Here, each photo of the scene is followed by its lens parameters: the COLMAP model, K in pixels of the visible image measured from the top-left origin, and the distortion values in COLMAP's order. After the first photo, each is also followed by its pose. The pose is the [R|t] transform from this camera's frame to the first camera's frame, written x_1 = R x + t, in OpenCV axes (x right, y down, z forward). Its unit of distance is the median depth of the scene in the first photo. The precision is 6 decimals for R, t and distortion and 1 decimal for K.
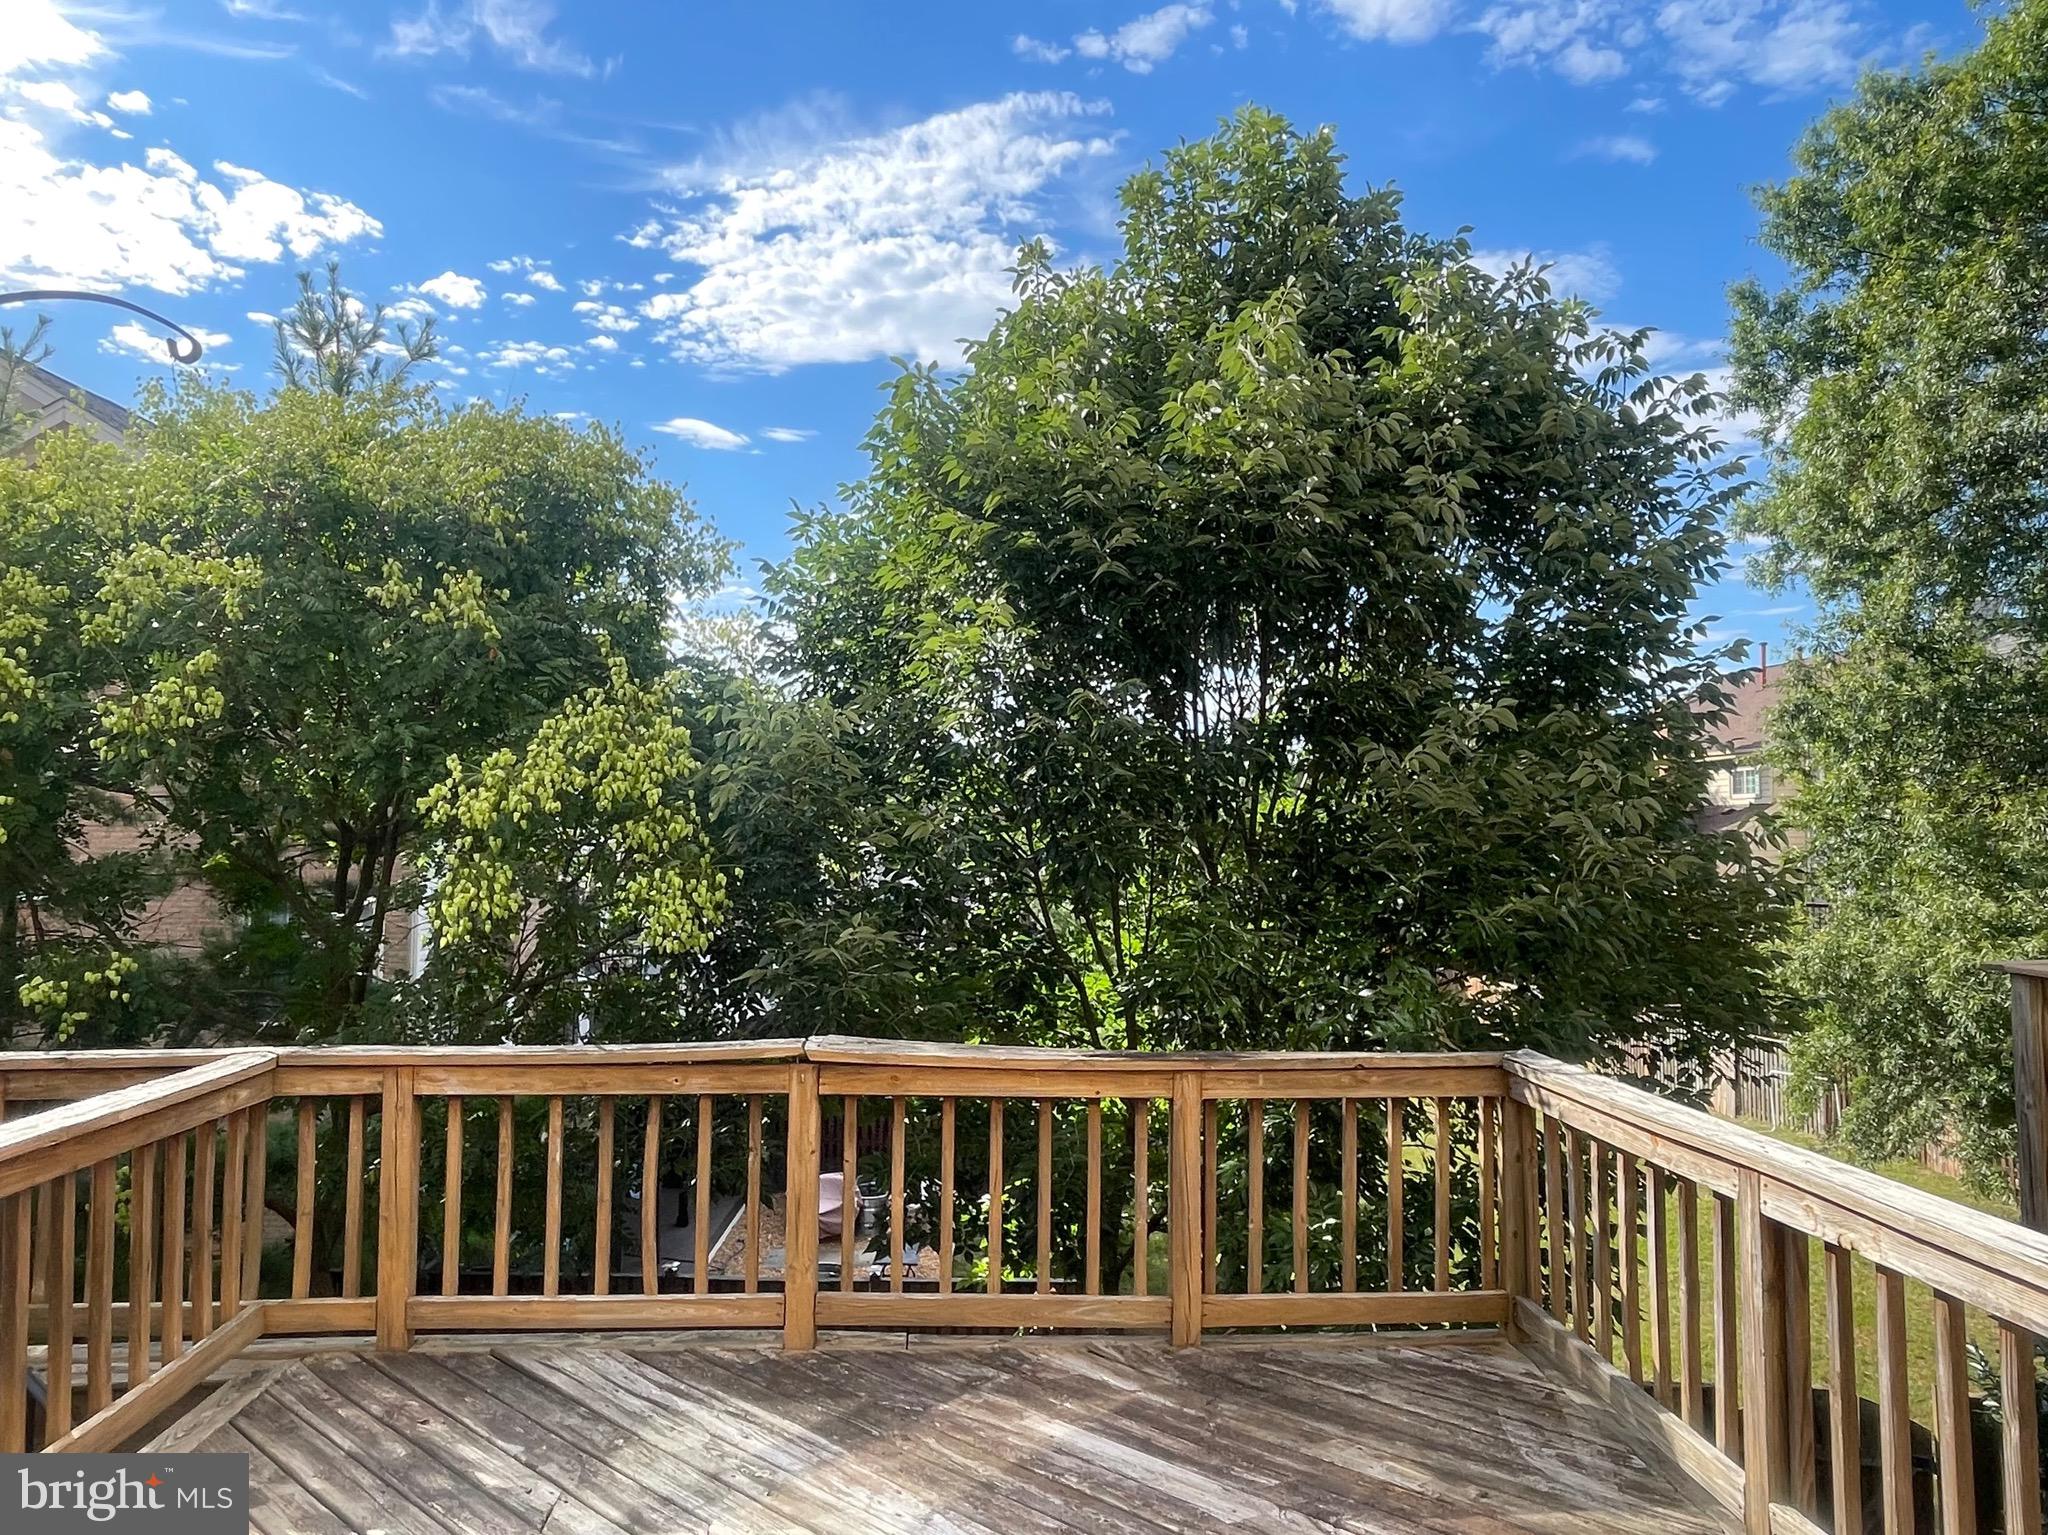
lens RADIAL K [[1285.1, 0, 1025.1], [0, 1285.1, 763.1], [0, 0, 1]] dist [-0.012228, -0.007140]
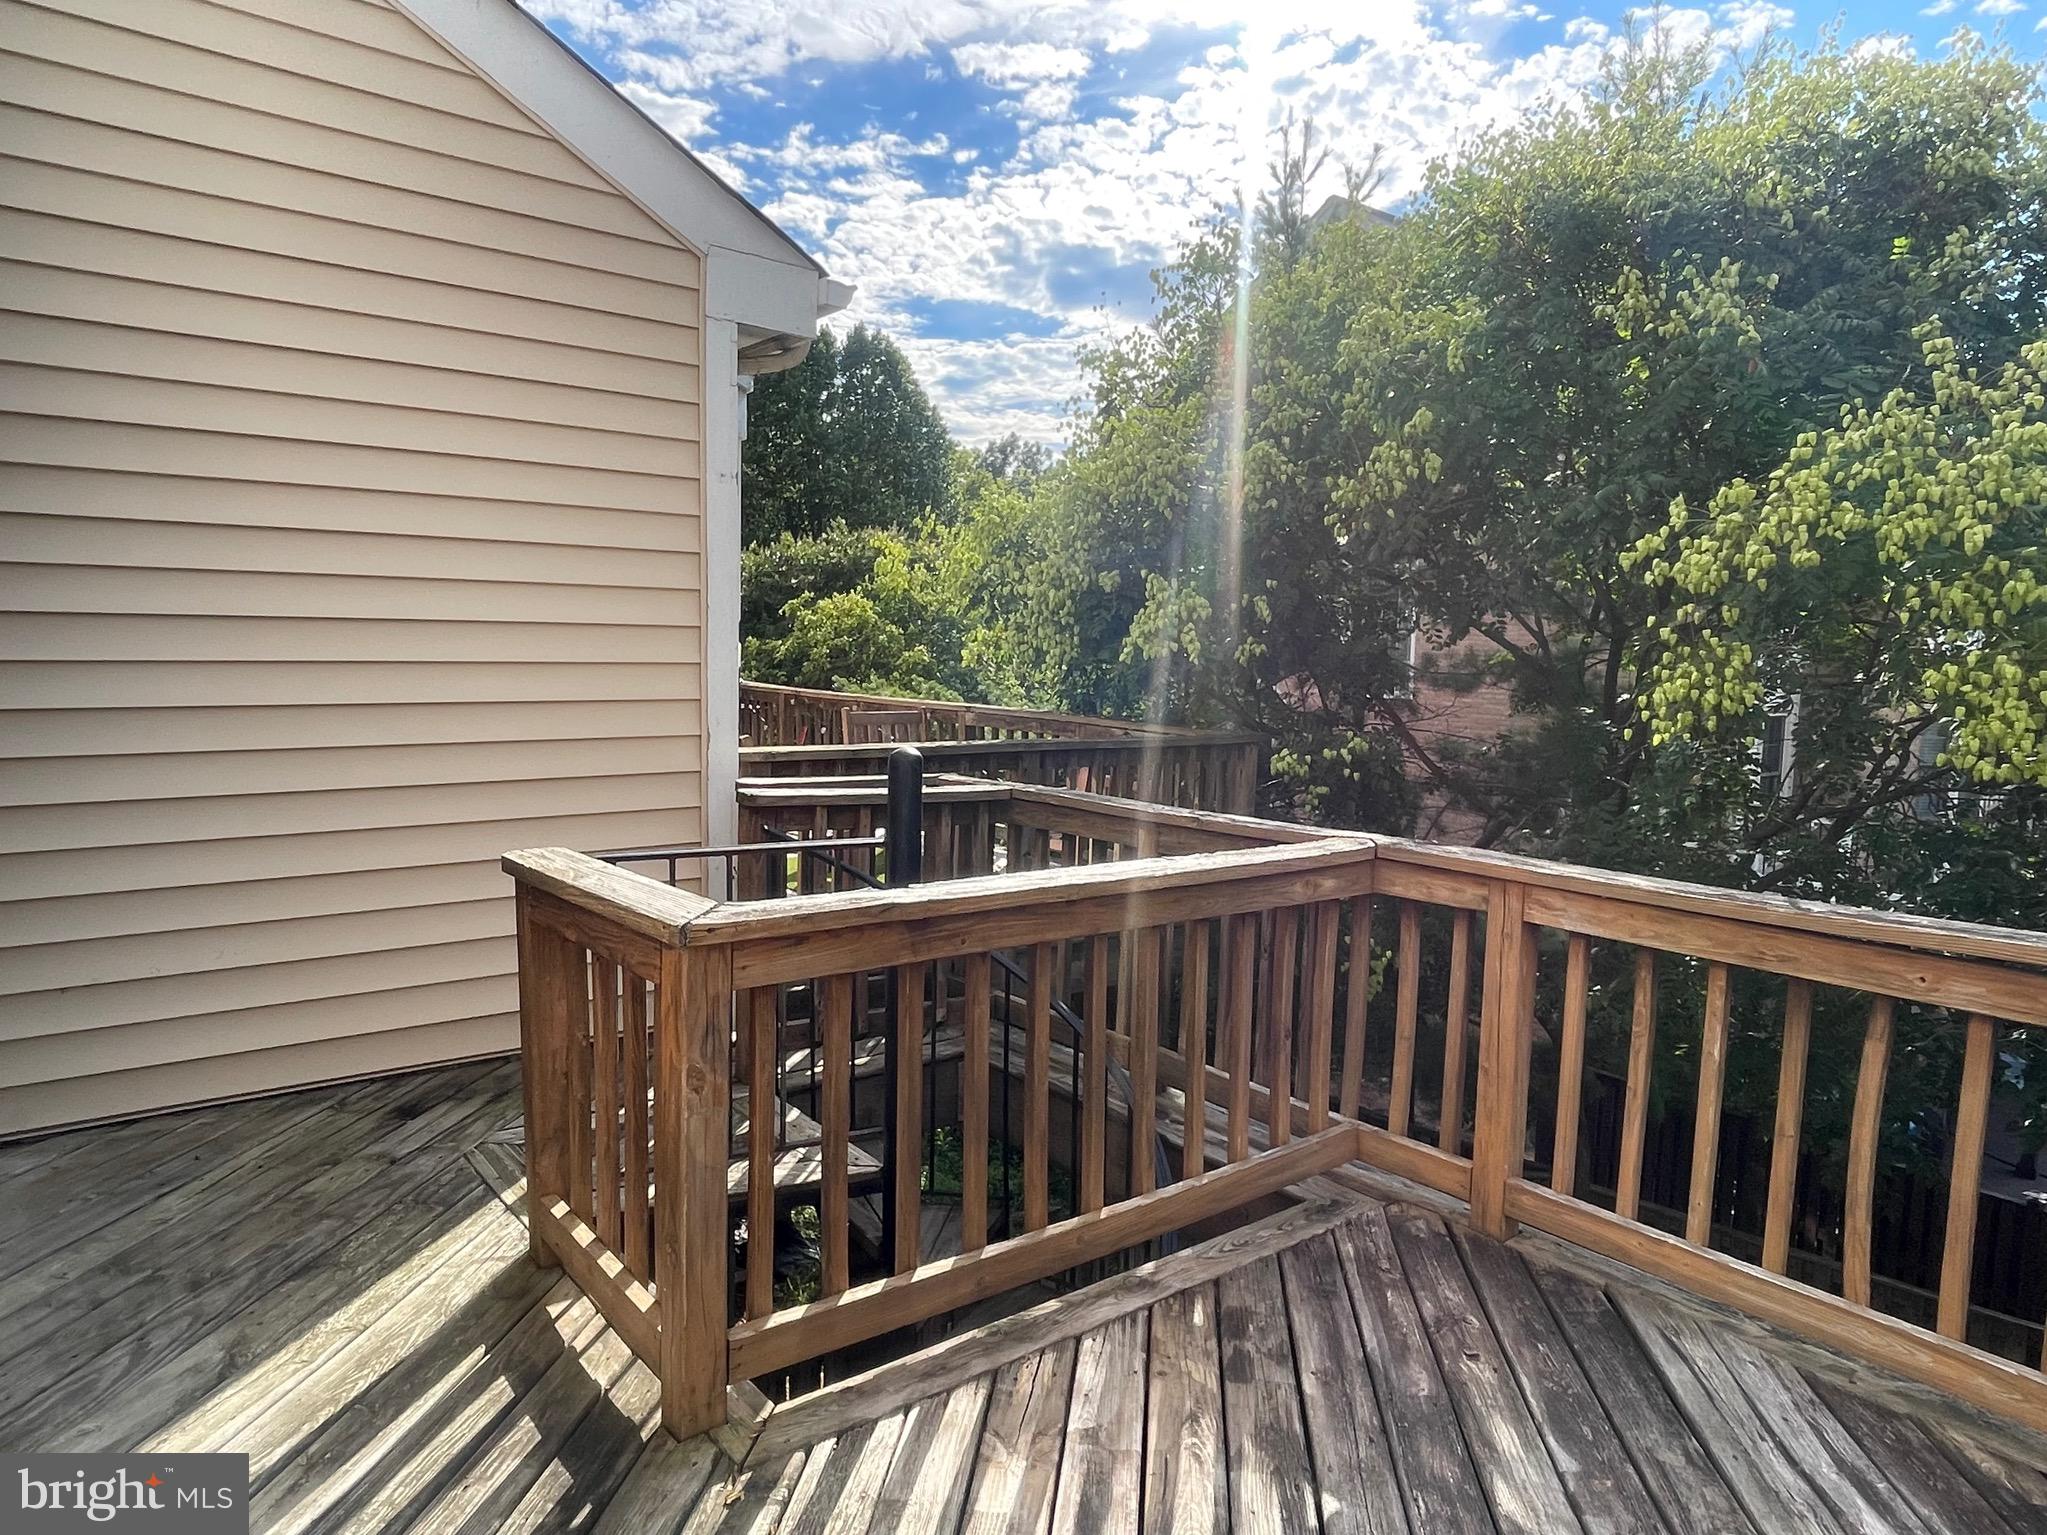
lens RADIAL K [[1284.5, 0, 1022.4], [0, 1284.5, 772.3], [0, 0, 1]] dist [-0.012228, -0.007140]
pose [[0.562432, 0.090905, -0.821831, -0.024209], [0.028053, 0.991268, 0.128845, 0.046802], [0.826367, -0.095521, 0.554971, 0.240558]]
